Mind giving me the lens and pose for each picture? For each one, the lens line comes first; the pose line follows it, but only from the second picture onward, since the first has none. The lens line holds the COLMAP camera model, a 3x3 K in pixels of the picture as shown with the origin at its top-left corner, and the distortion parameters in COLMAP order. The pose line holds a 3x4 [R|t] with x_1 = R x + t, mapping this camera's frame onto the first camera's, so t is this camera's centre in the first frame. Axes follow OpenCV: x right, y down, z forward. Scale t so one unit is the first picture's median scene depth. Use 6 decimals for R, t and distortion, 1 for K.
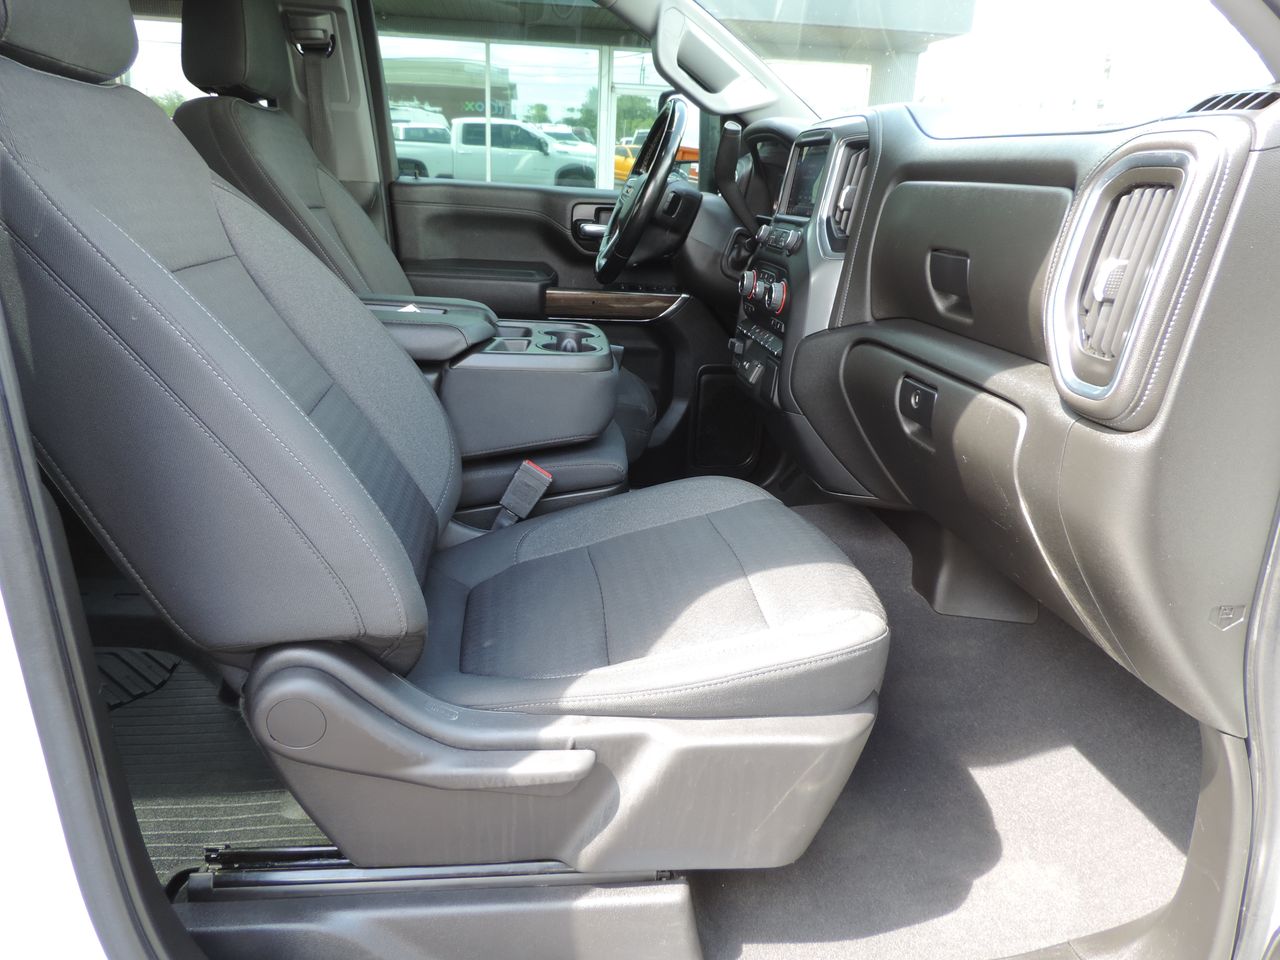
lens RADIAL K [[987.8, 0, 639.3], [0, 987.8, 515.1], [0, 0, 1]] dist [-0.041912, 0.004319]
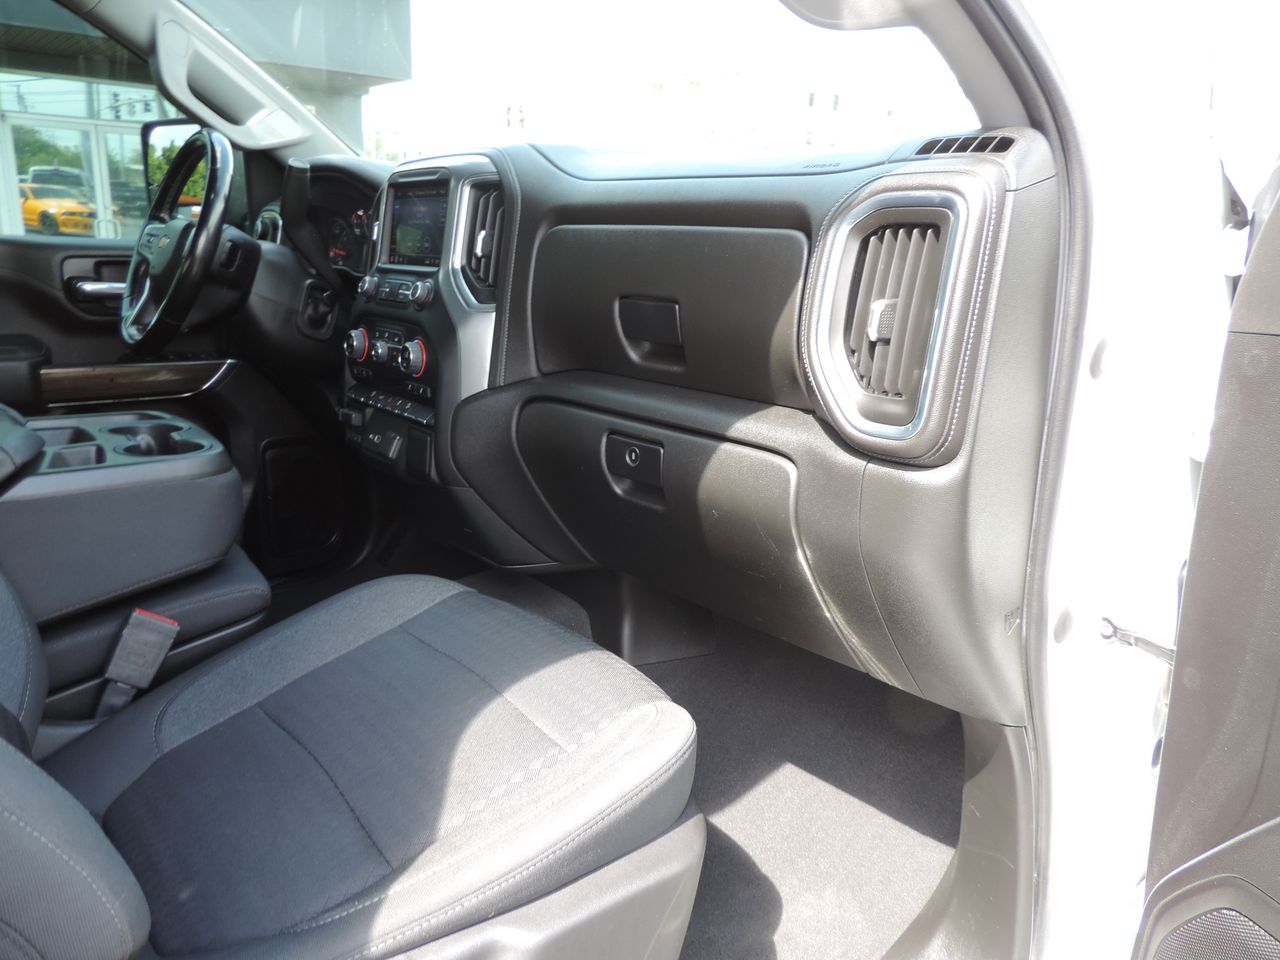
lens RADIAL K [[935.3, 0, 613.6], [0, 935.3, 483.2], [0, 0, 1]] dist [-0.009090, -0.000706]
pose [[0.824688, -0.157563, 0.543198, -0.186013], [0.187376, 0.982288, 0.000452, -0.082568], [-0.533648, 0.101410, 0.839604, 0.230537]]
